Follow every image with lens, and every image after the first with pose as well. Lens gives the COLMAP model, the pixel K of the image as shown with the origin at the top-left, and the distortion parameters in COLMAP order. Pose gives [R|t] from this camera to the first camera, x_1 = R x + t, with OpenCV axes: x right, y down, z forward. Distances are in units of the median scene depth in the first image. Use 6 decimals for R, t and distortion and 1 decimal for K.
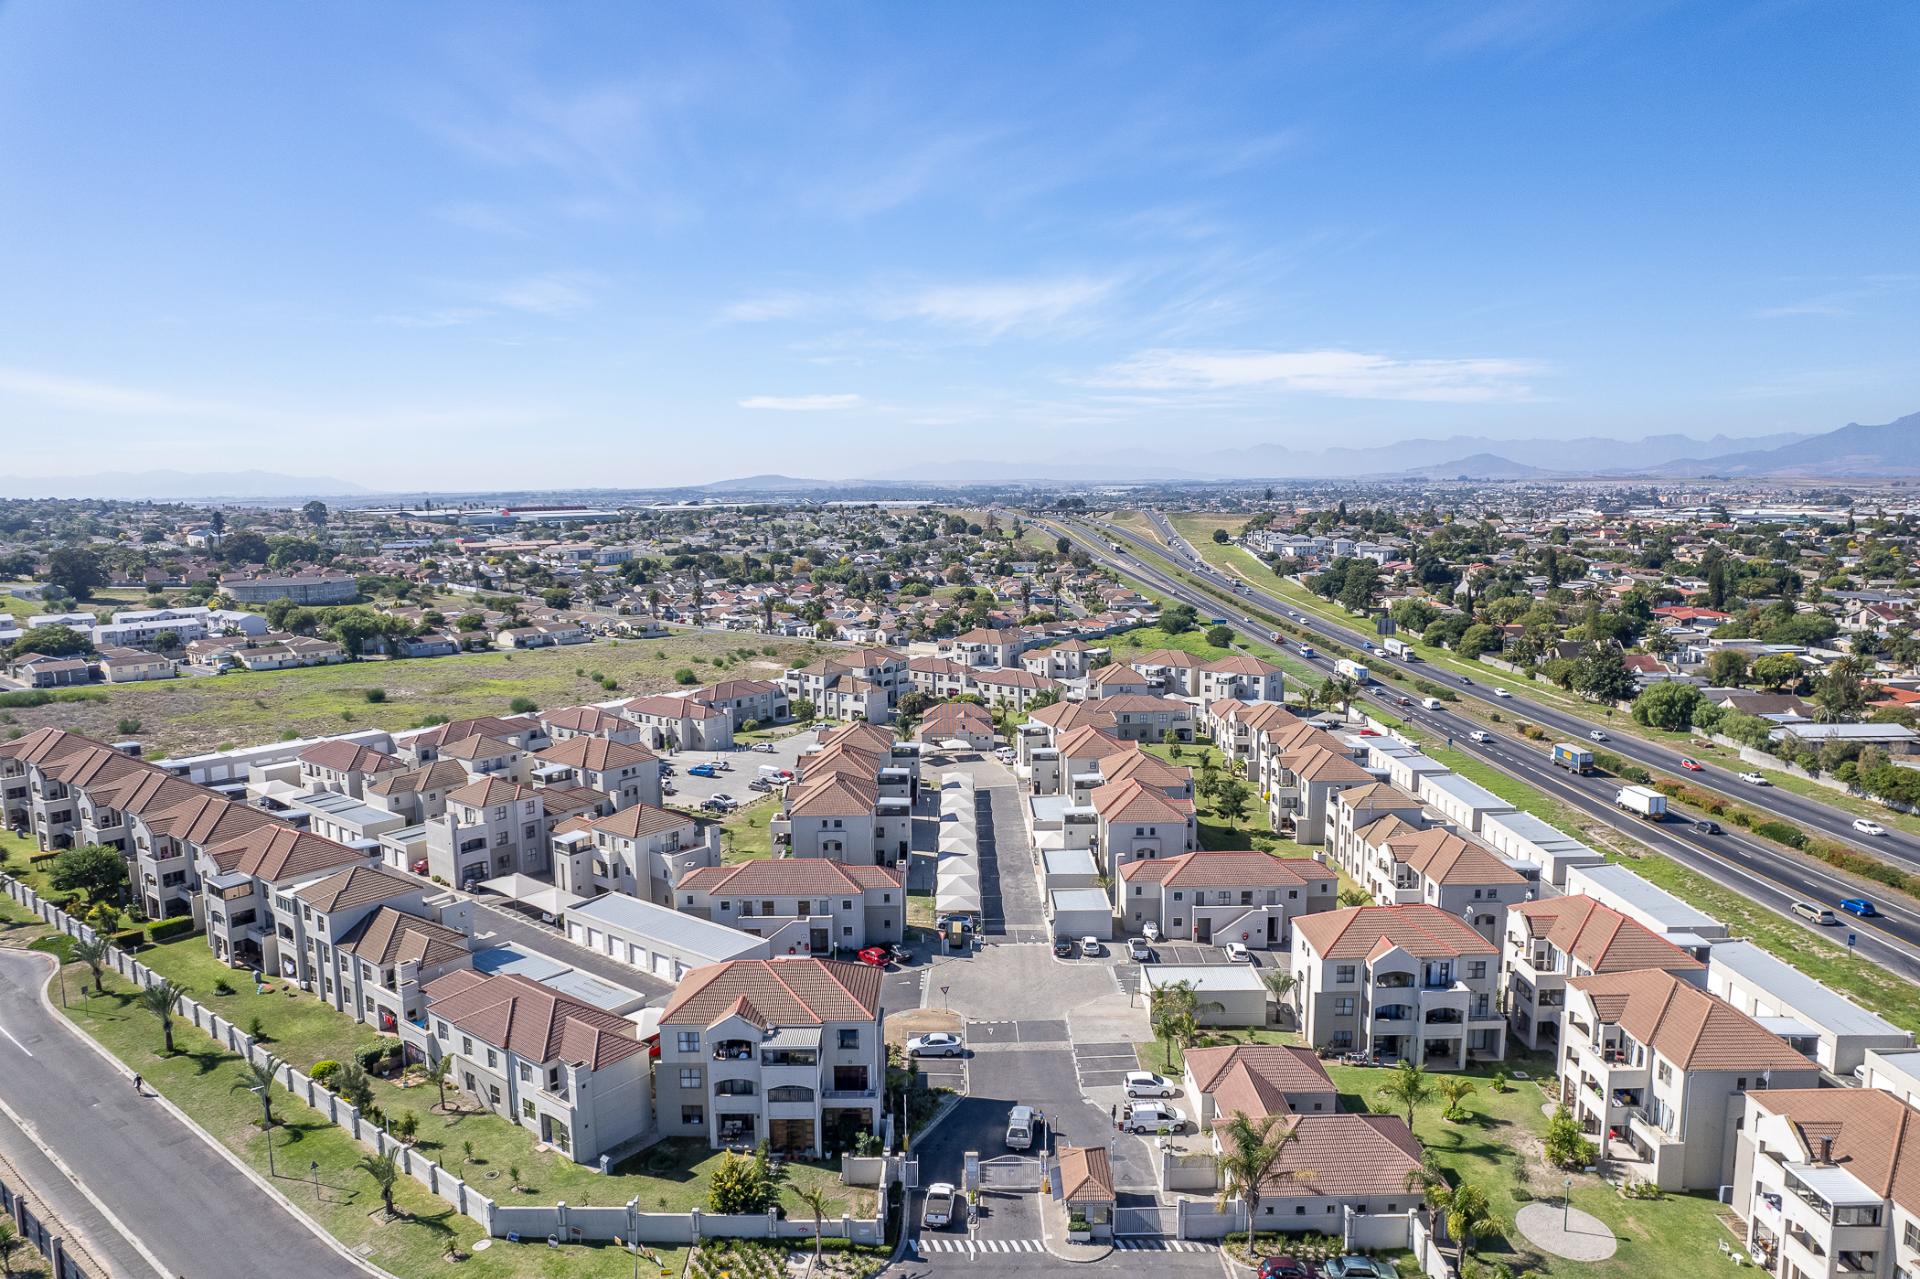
lens RADIAL K [[1200.5, 0, 1062.5], [0, 1200.5, 640.9], [0, 0, 1]] dist [-0.113603, -0.000003]
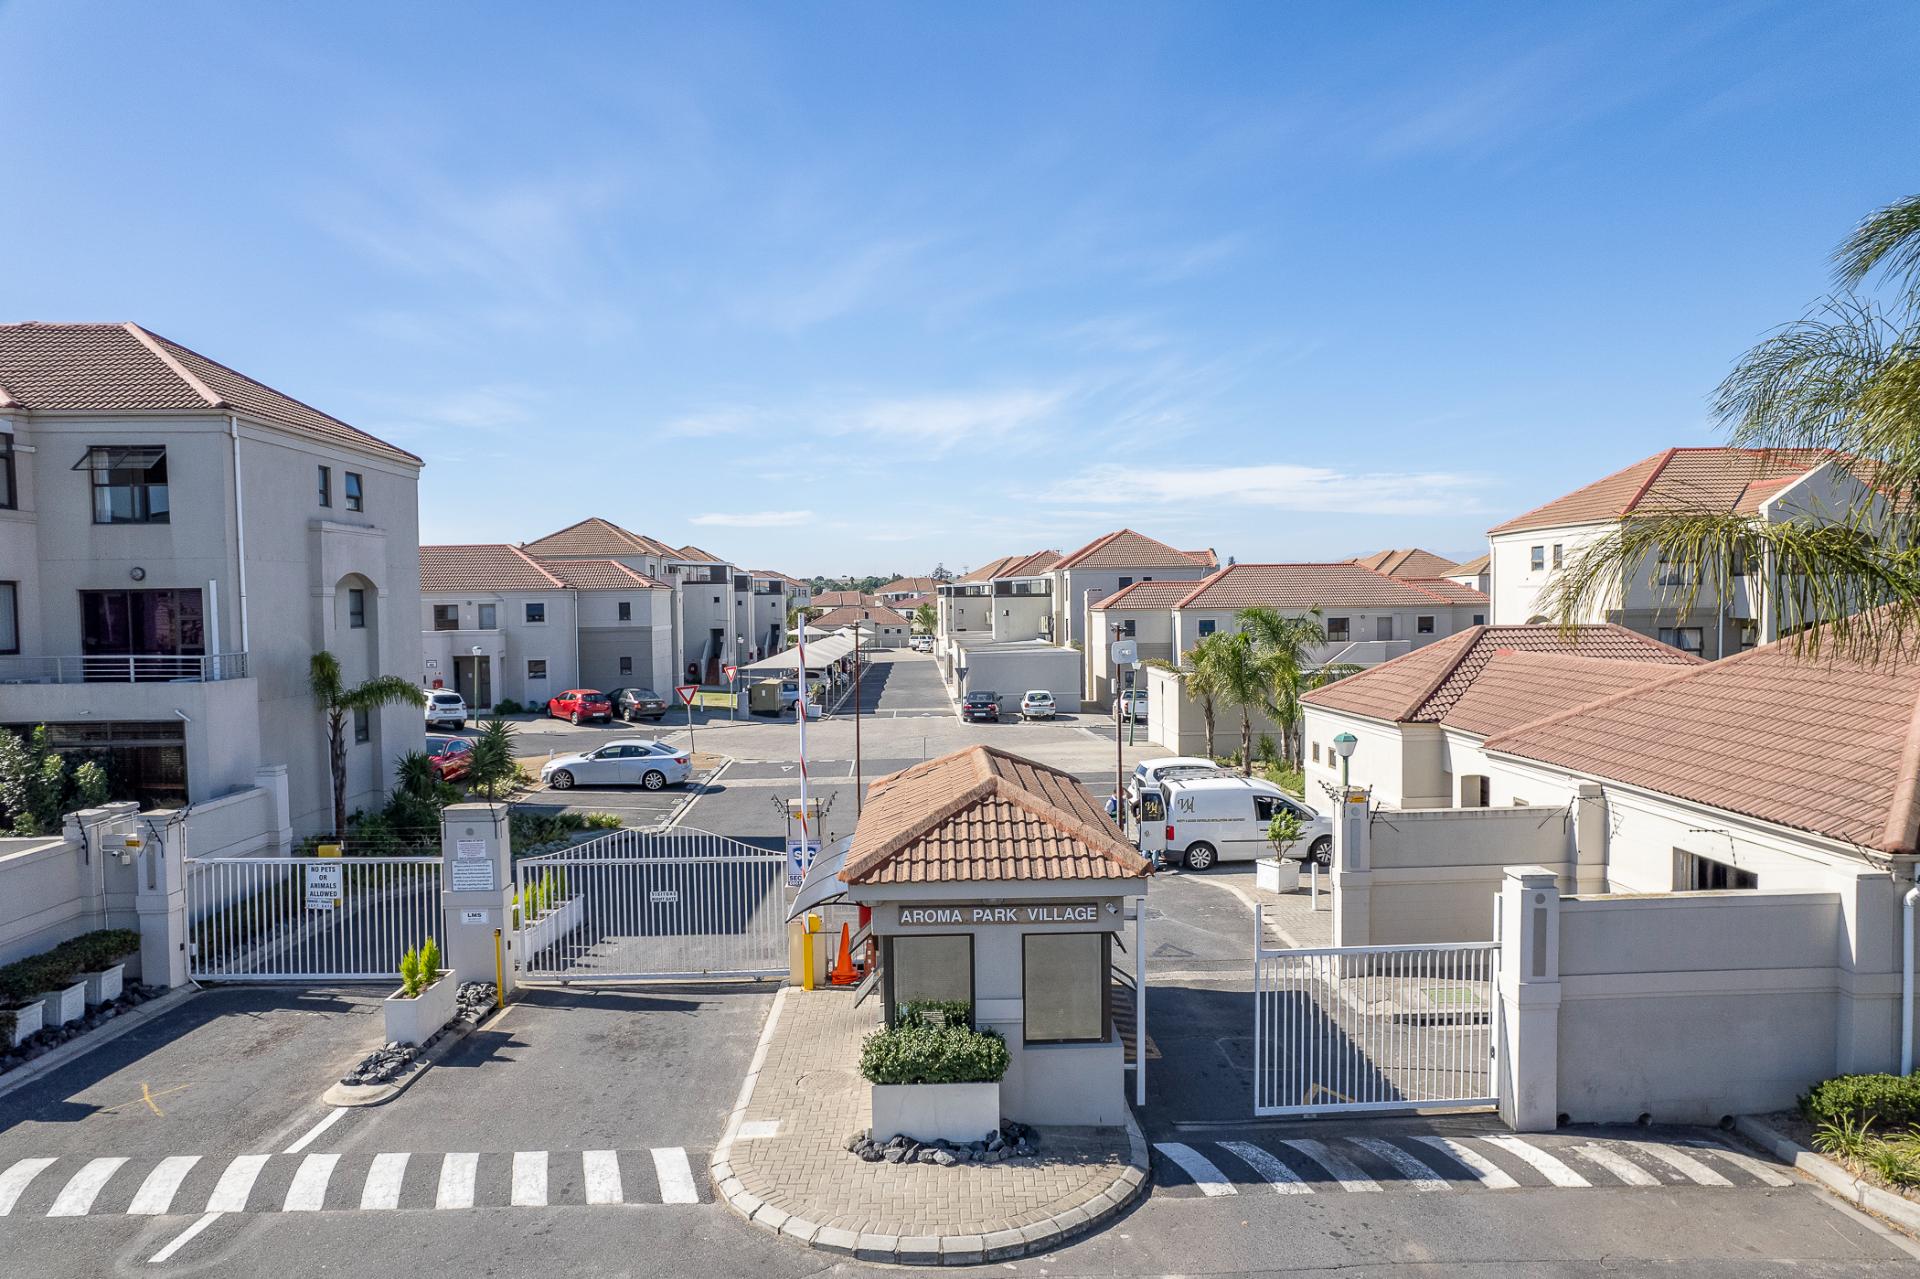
lens RADIAL K [[1220.8, 0, 965.1], [0, 1220.8, 654.6], [0, 0, 1]] dist [-0.094849, 0.087964]
pose [[0.997213, -0.057106, -0.048007, 0.030280], [0.052989, 0.995136, -0.083045, 0.455865], [0.052516, 0.080270, 0.995389, 0.817284]]
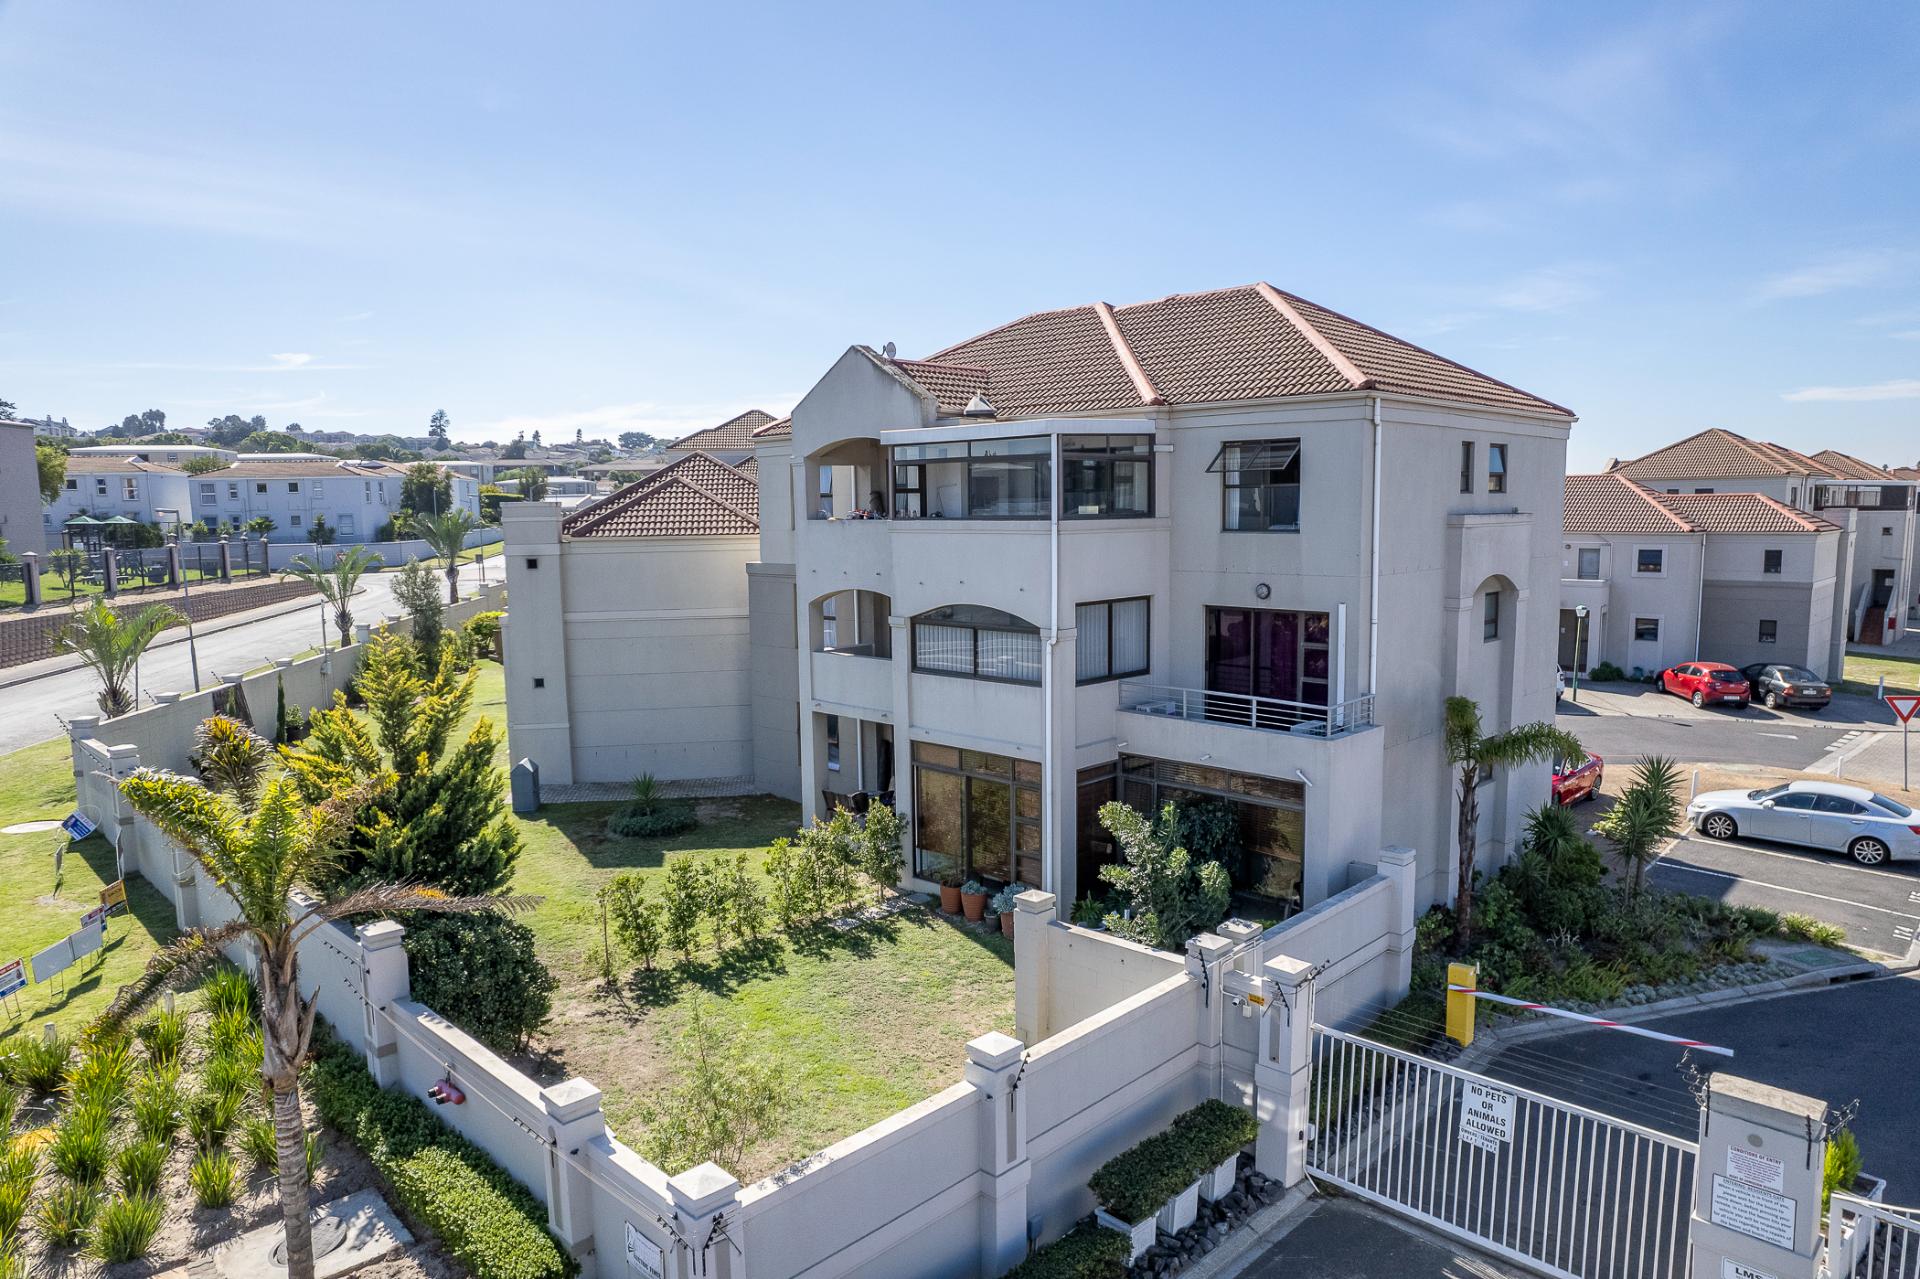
lens RADIAL K [[1220.8, 0, 965.1], [0, 1220.8, 654.6], [0, 0, 1]] dist [-0.094849, 0.087964]
pose [[0.651829, 0.041814, -0.757212, -0.038014], [-0.053973, 0.998505, 0.008677, 0.412616], [0.756443, 0.035213, 0.653111, 0.888702]]
